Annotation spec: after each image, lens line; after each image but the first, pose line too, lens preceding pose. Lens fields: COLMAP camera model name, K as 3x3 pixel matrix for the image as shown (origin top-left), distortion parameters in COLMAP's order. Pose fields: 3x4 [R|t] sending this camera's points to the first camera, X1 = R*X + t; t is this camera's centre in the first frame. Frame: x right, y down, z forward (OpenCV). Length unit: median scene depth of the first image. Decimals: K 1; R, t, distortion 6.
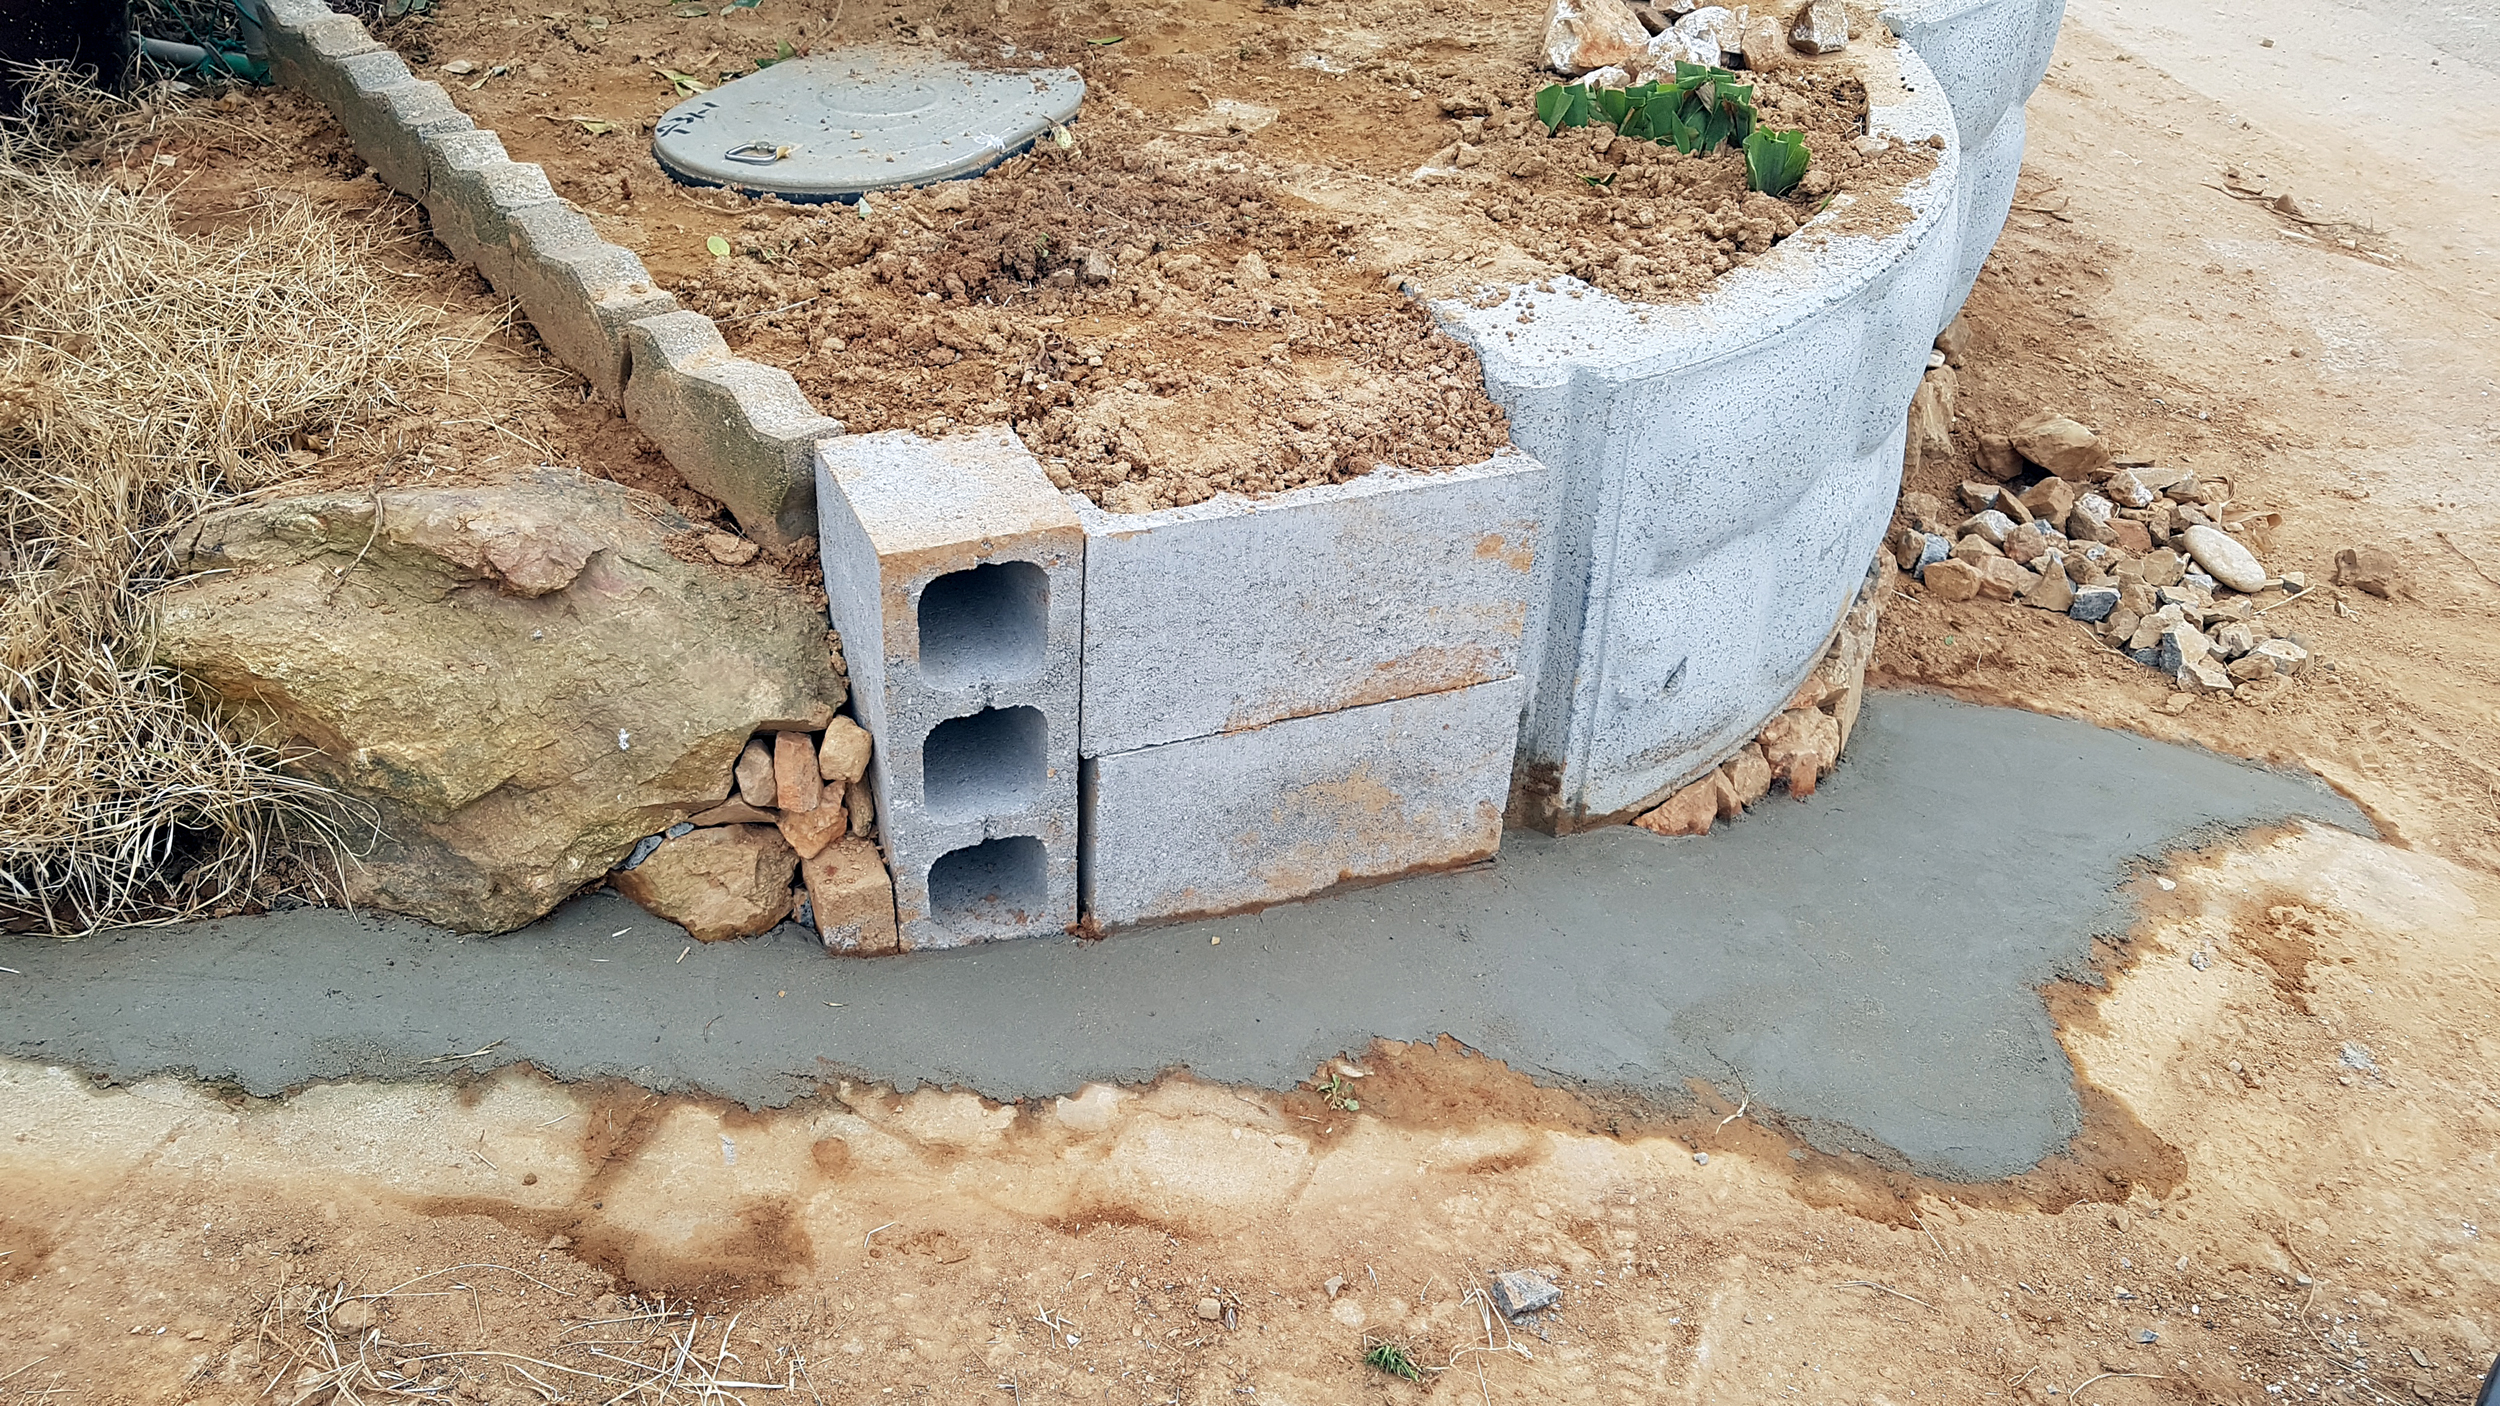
lens RADIAL K [[1915.1, 0, 1240.8], [0, 1915.1, 782.1], [0, 0, 1]] dist [0.020205, -0.006705]
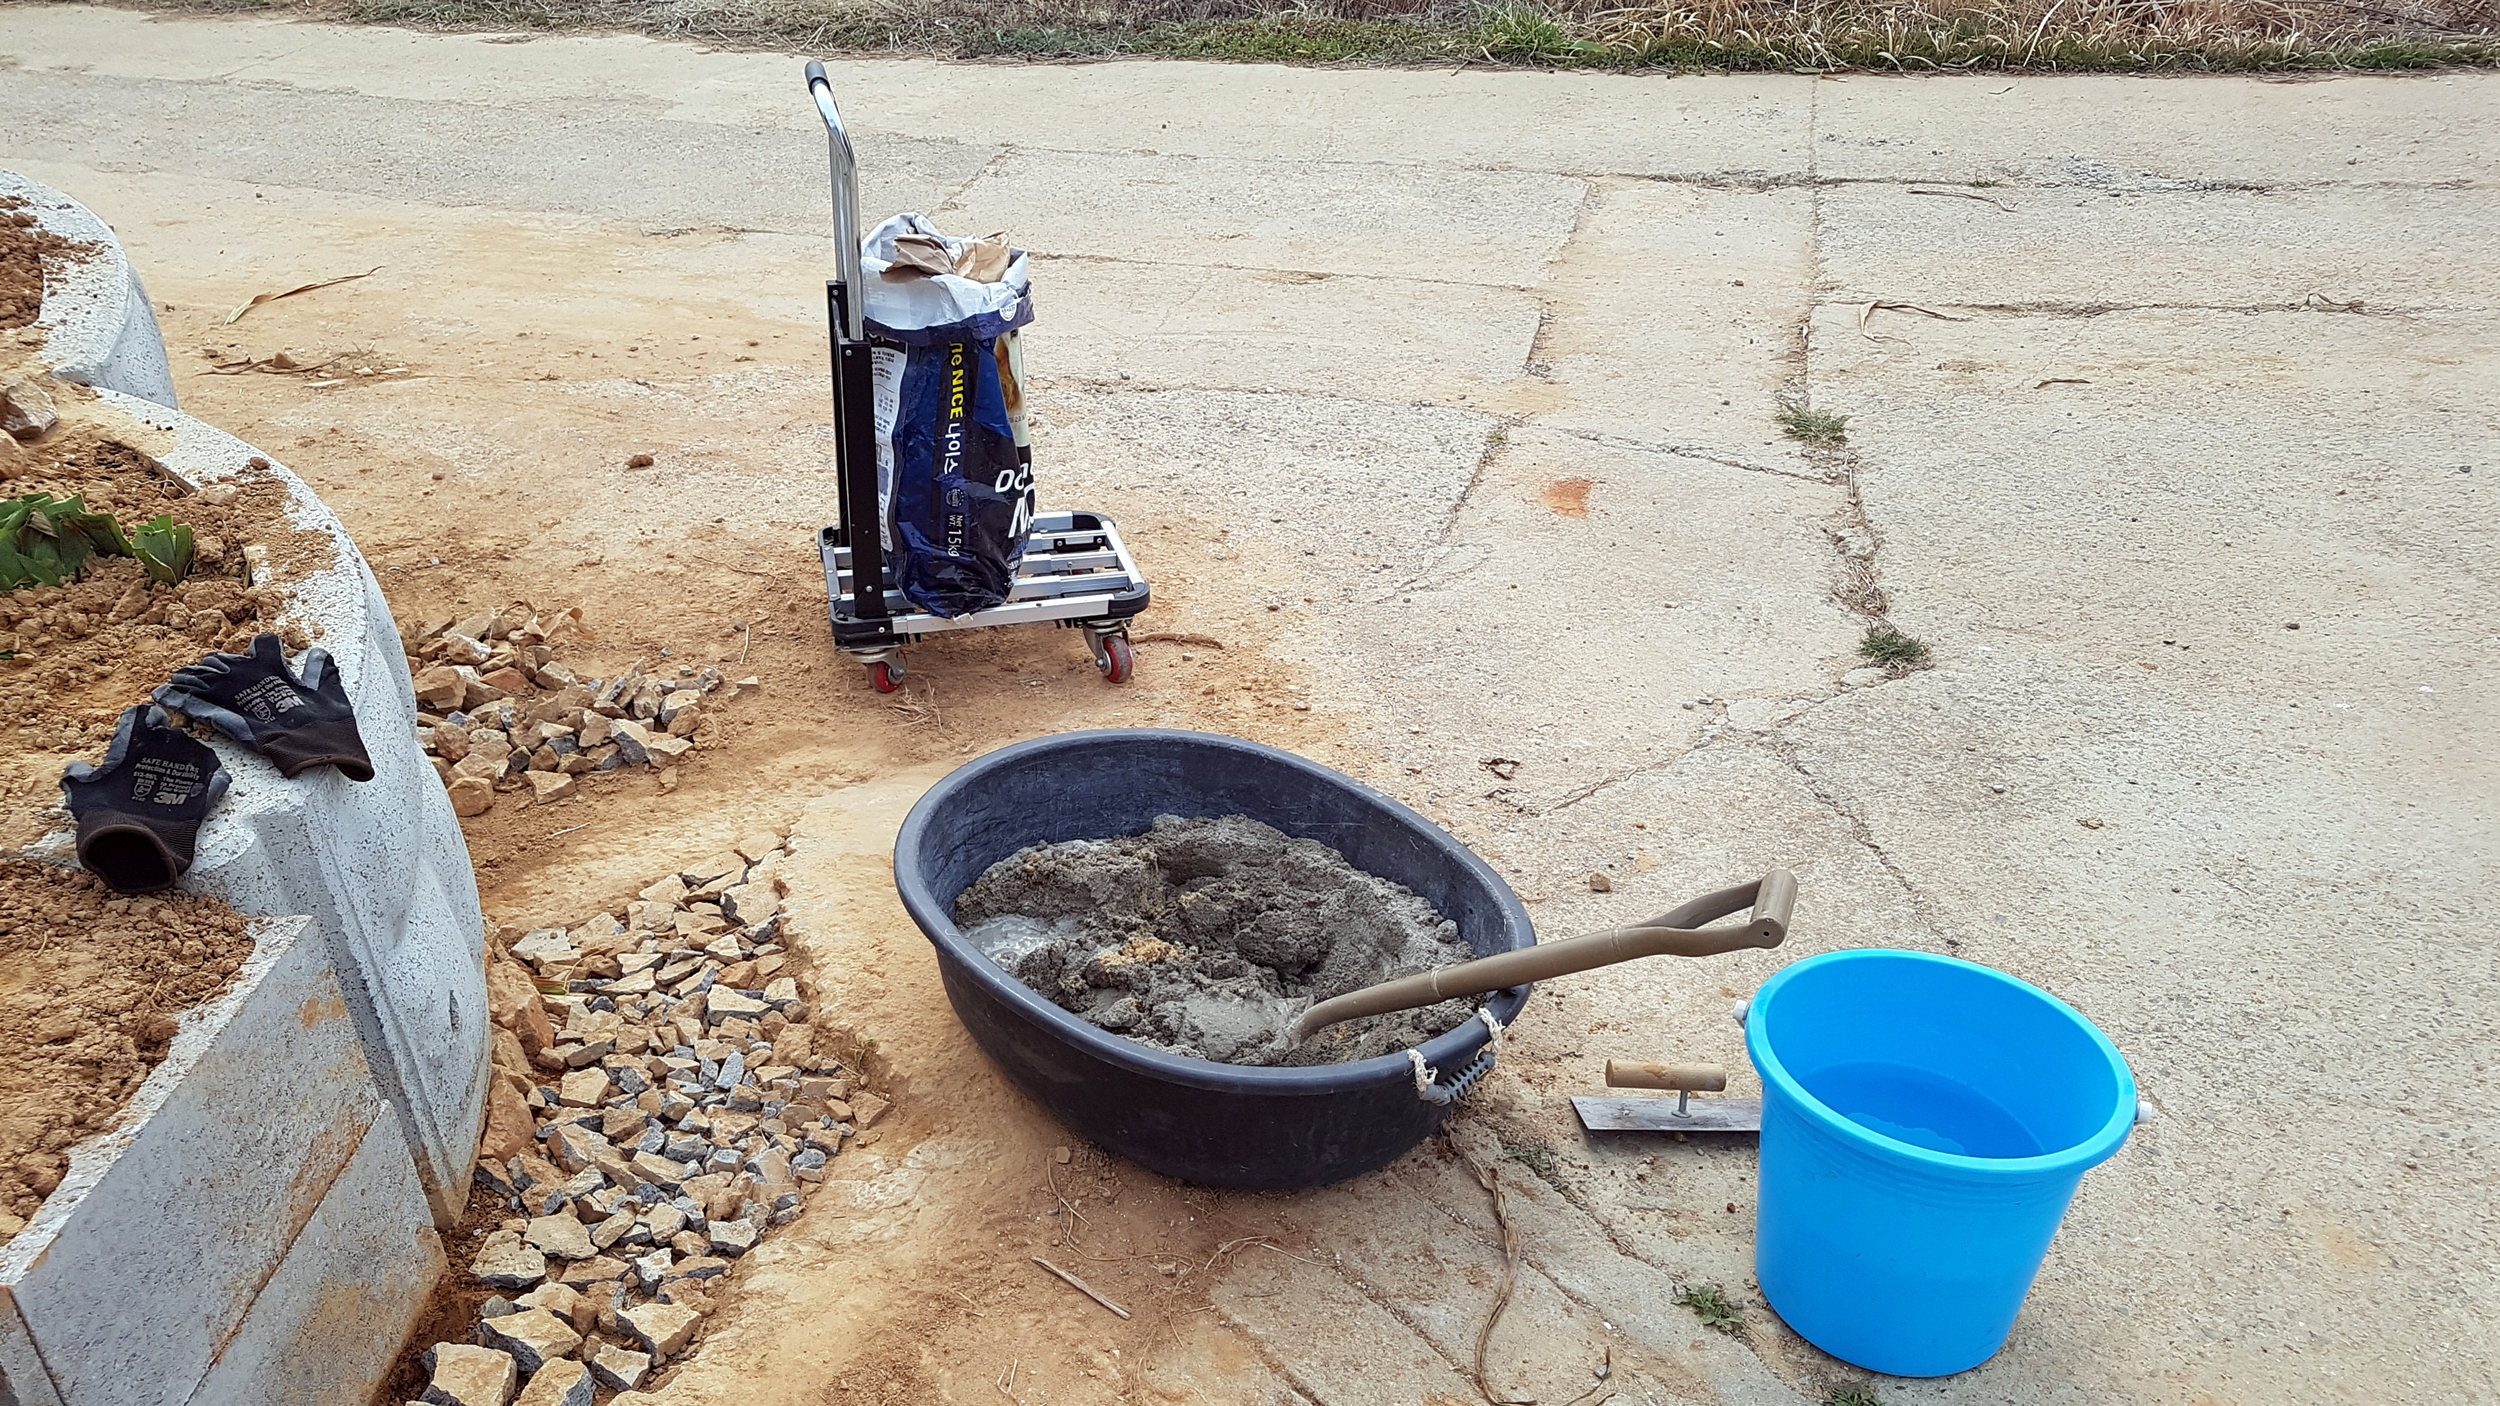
lens RADIAL K [[1915.1, 0, 1240.8], [0, 1915.1, 782.1], [0, 0, 1]] dist [0.020205, -0.006705]
pose [[0.461422, -0.527376, 0.713417, -0.292391], [0.562130, 0.795915, 0.224787, -0.177135], [-0.686367, 0.297311, 0.663706, 0.007503]]
